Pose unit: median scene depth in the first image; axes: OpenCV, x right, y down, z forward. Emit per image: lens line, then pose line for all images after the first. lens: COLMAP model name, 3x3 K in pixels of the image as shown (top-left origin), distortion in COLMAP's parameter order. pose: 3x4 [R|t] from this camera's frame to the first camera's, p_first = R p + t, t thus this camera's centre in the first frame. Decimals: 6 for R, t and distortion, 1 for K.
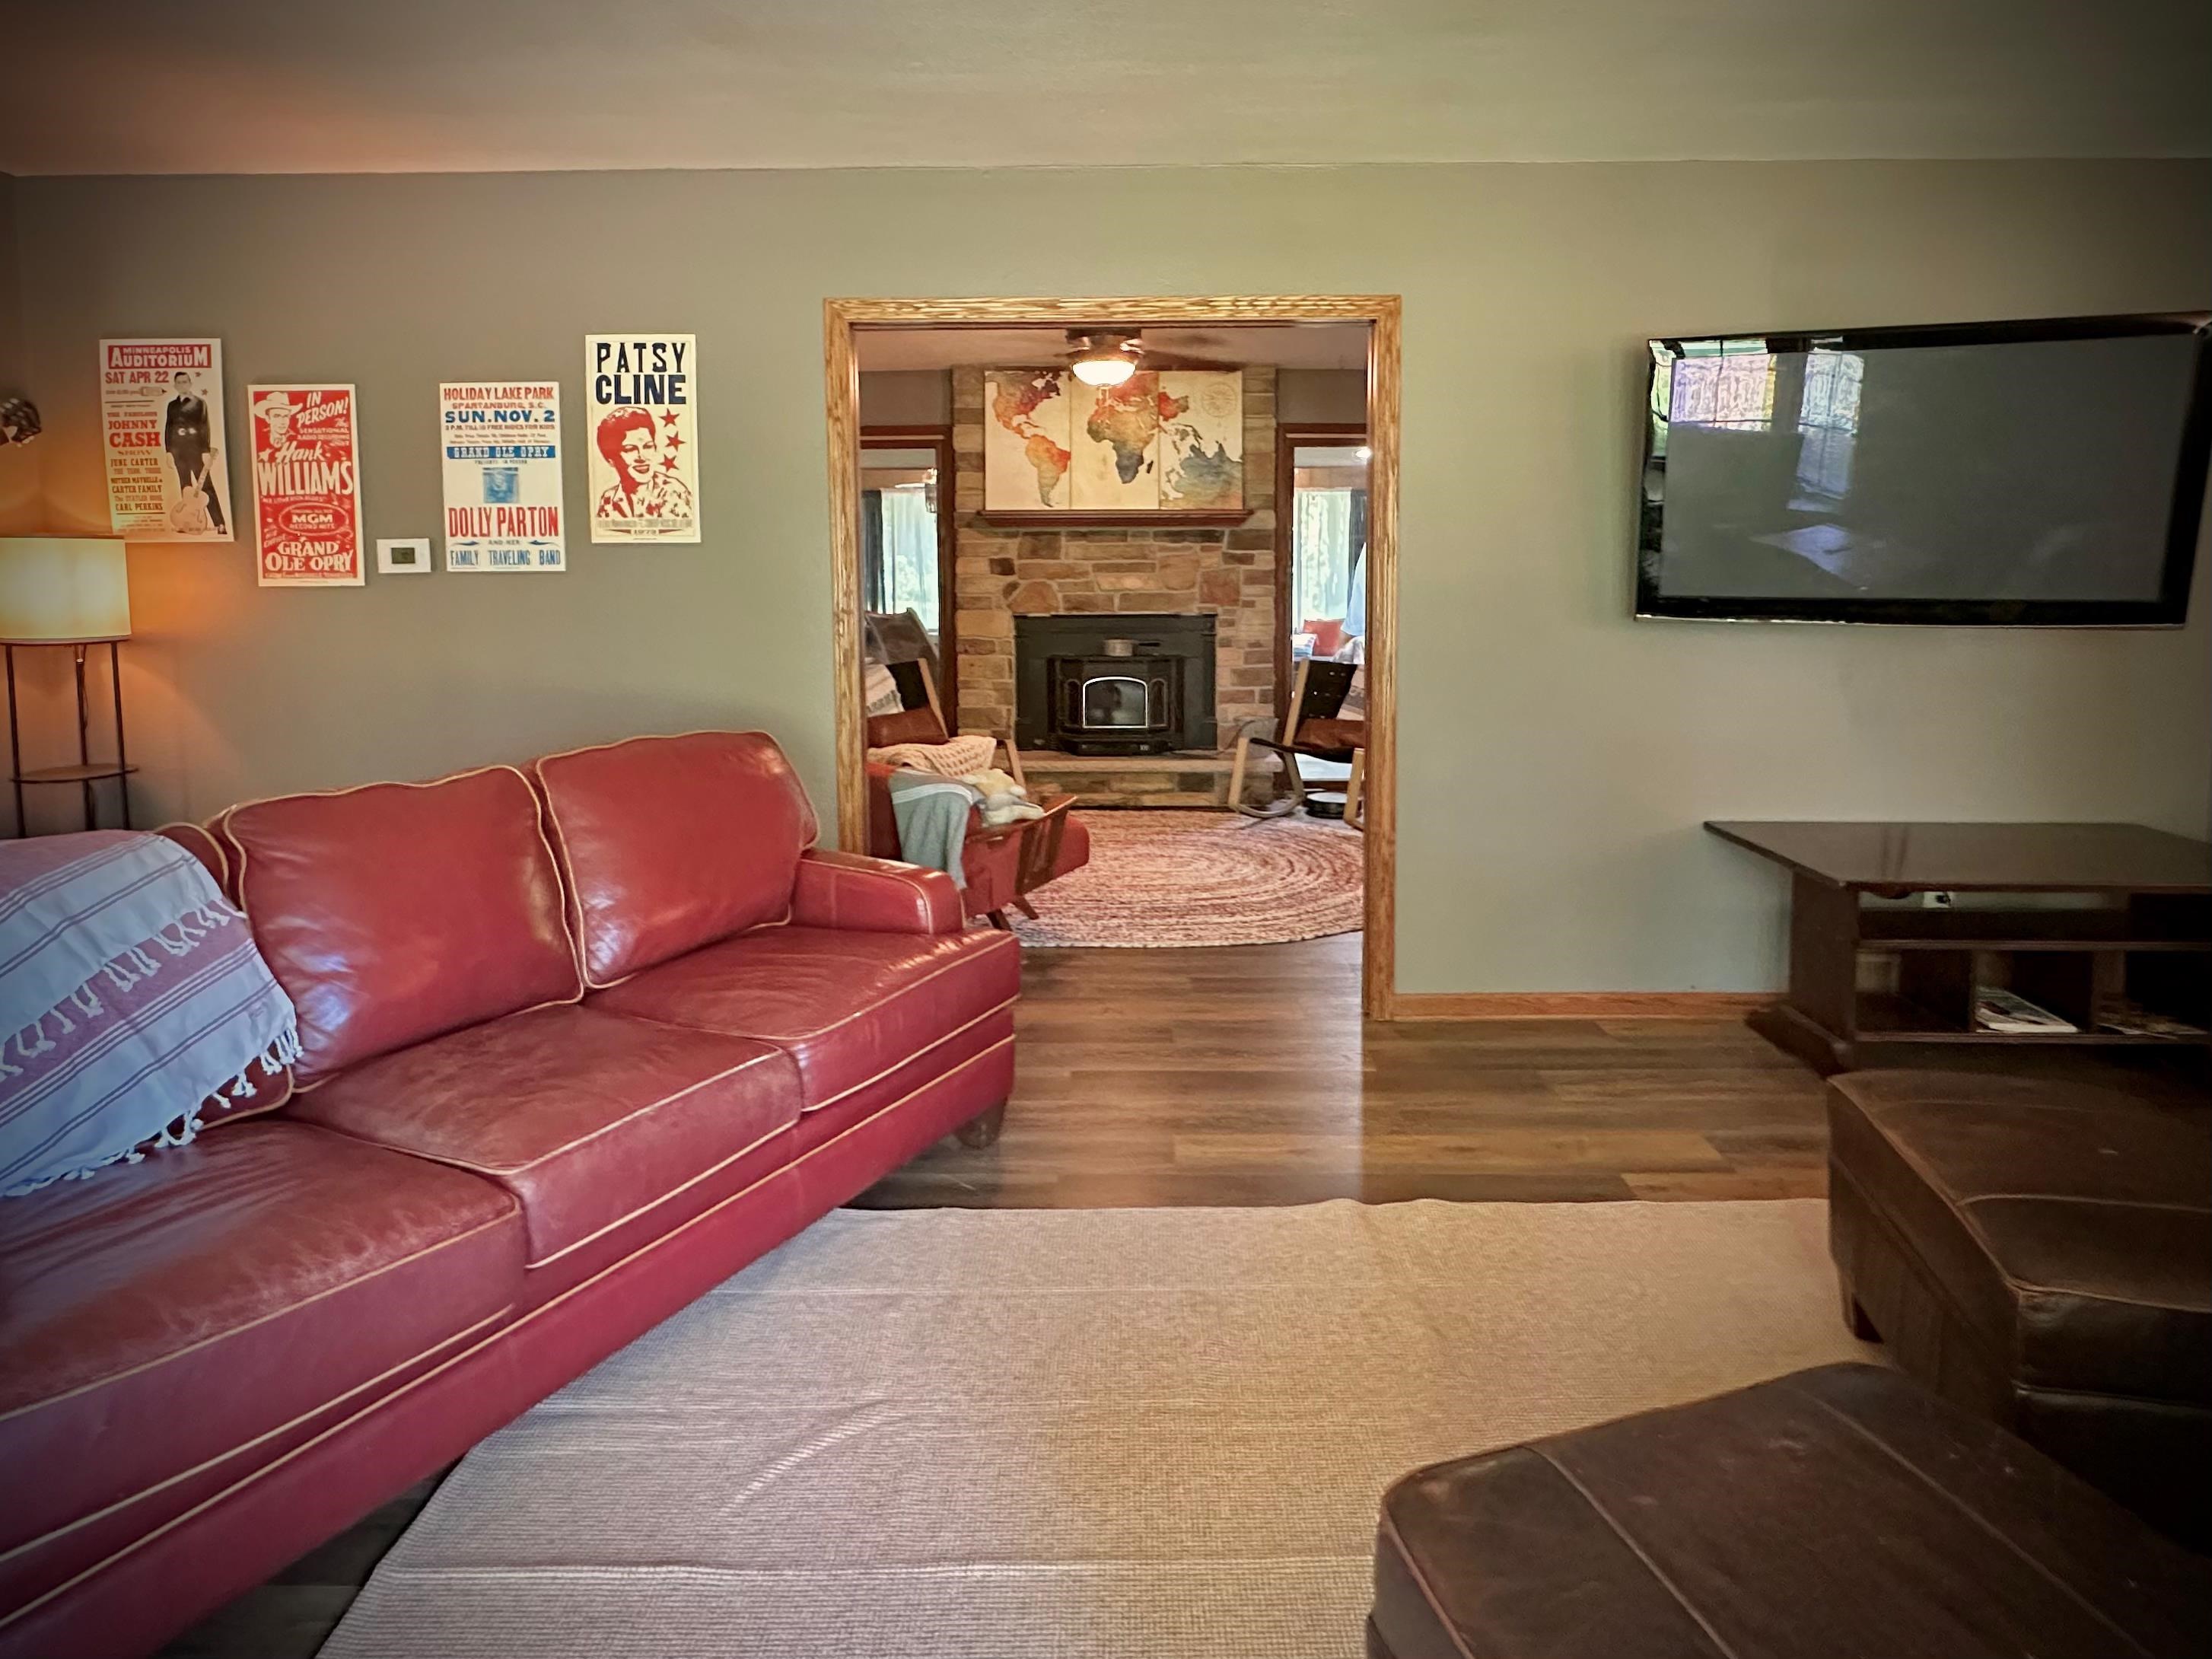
lens RADIAL K [[1224.9, 0, 1103.6], [0, 1224.9, 654.8], [0, 0, 1]] dist [-0.000676, 0.000944]
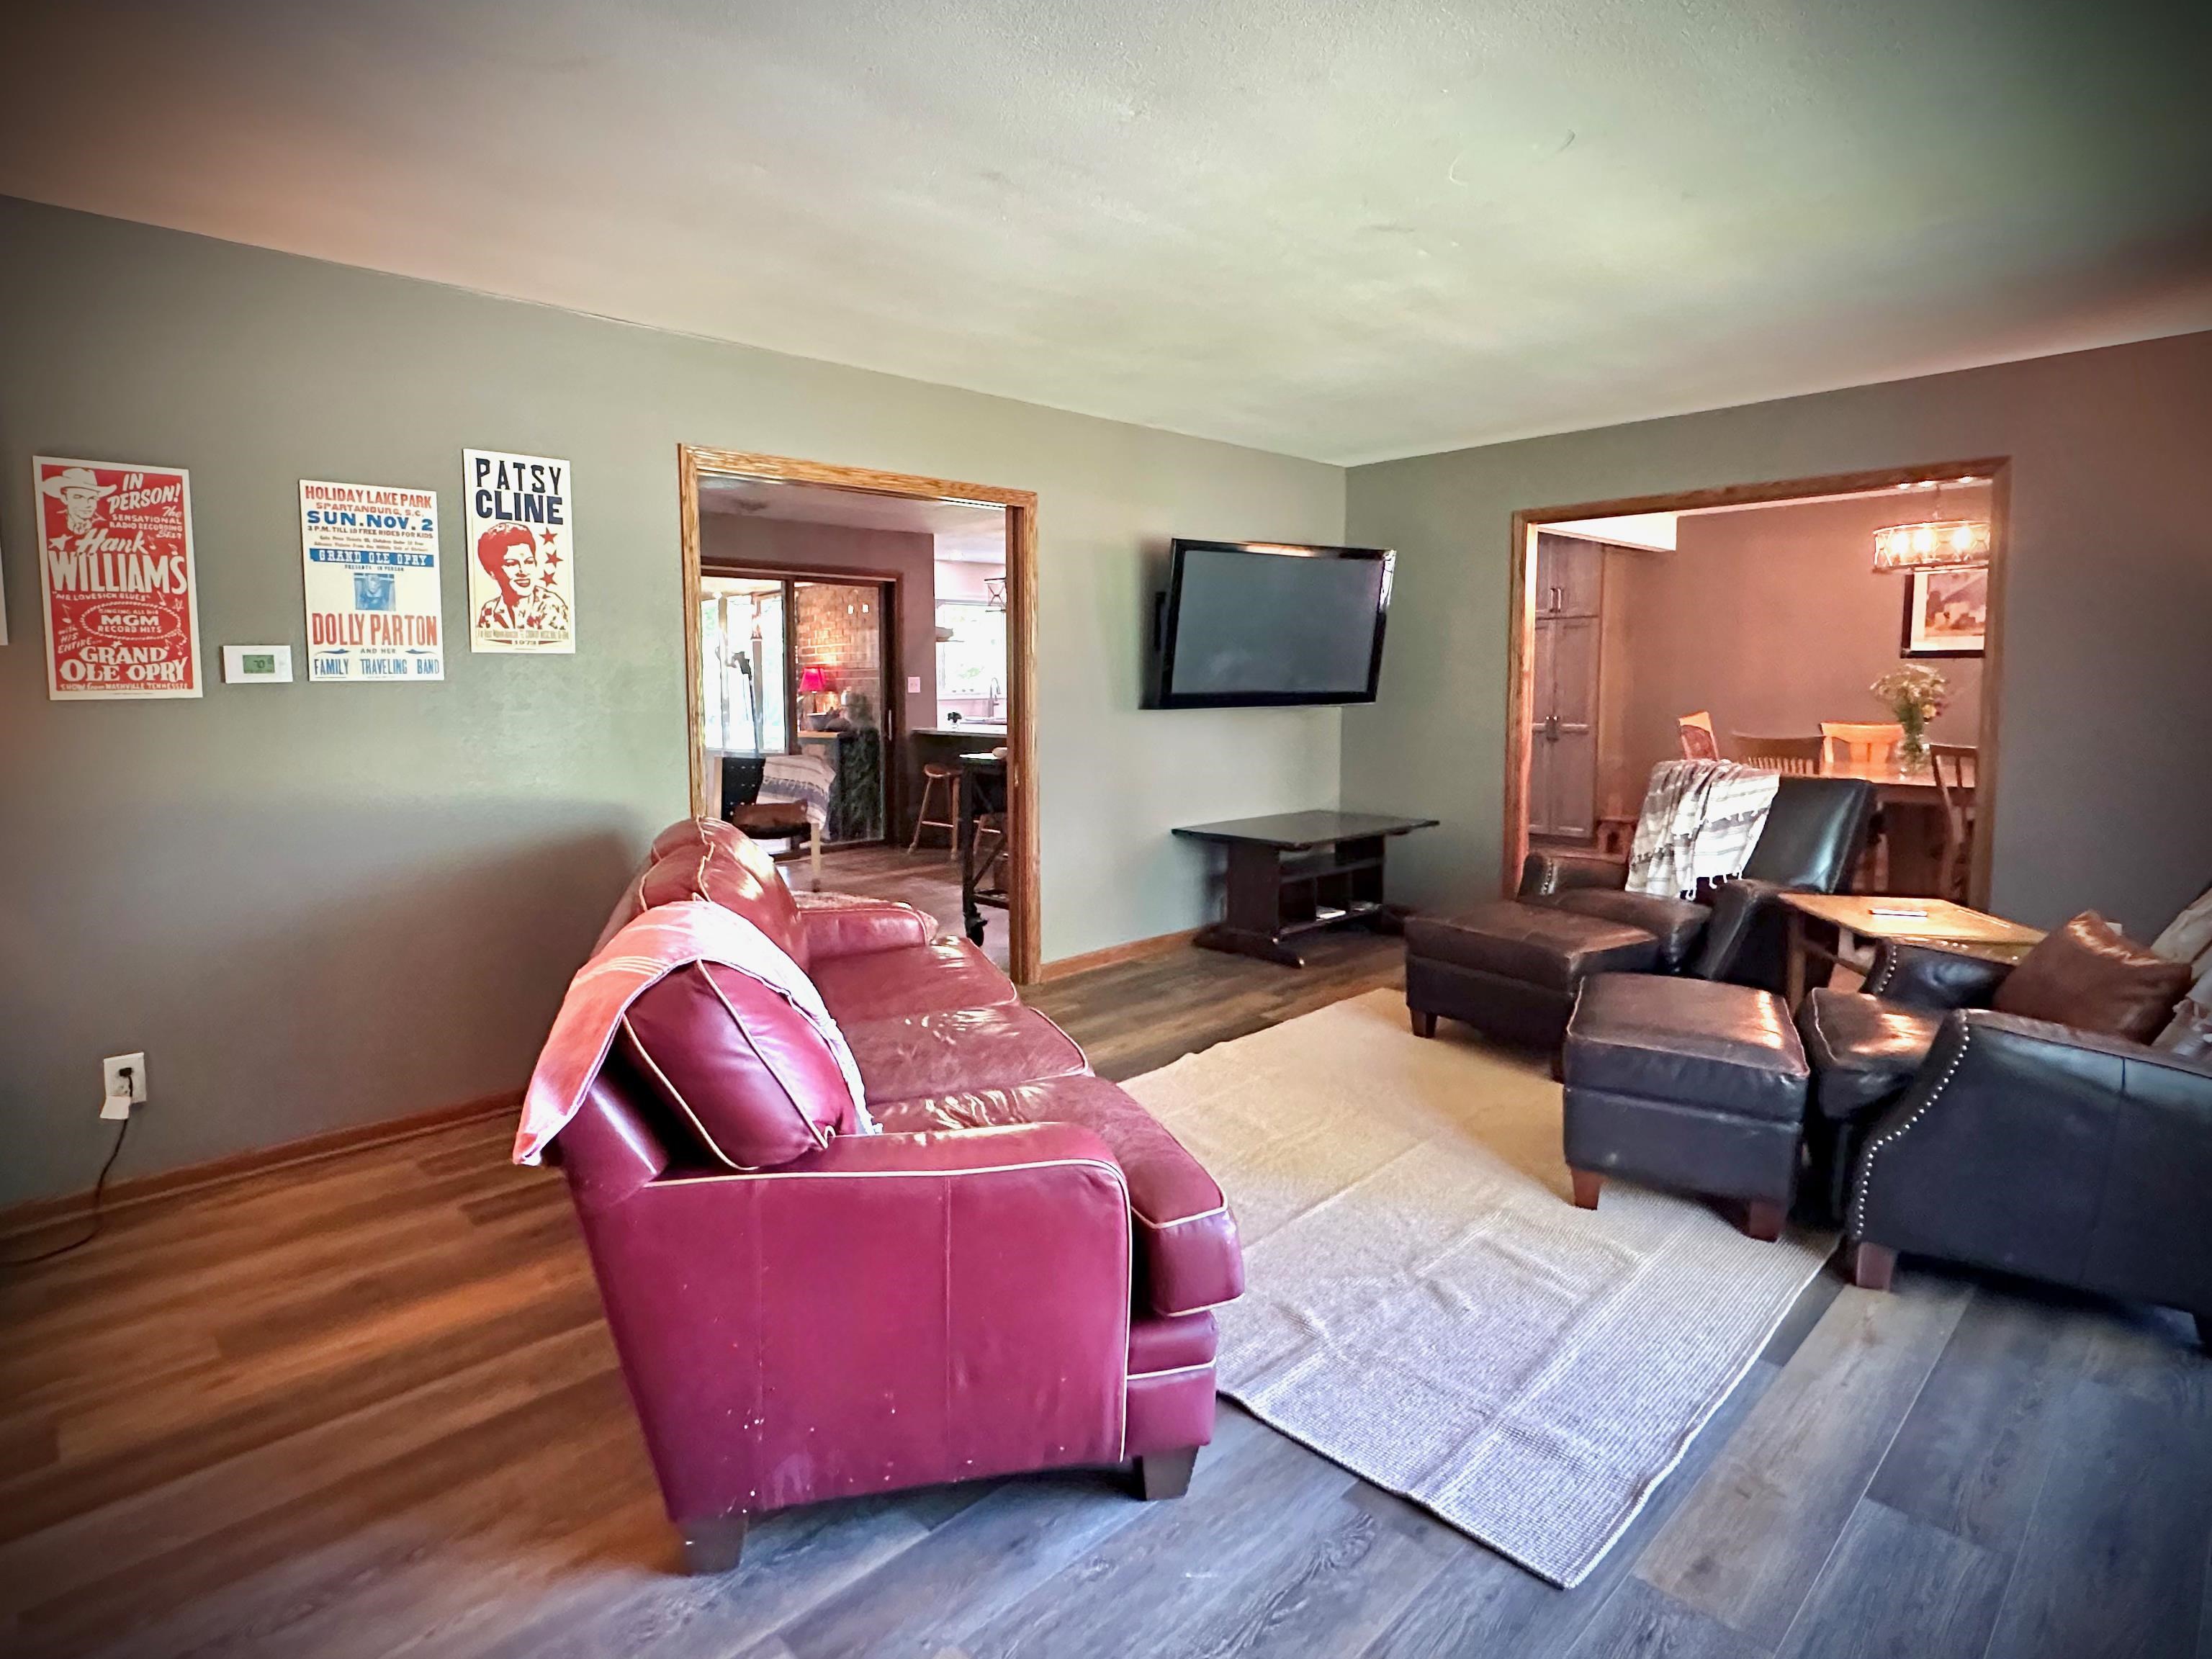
lens RADIAL K [[1154.3, 0, 968.9], [0, 1154.3, 763.0], [0, 0, 1]] dist [0.002921, -0.001255]
pose [[0.751005, -0.050684, 0.658348, -0.382577], [0.052569, 0.998474, 0.016900, 0.003035], [-0.658201, 0.021917, 0.752524, 0.002819]]
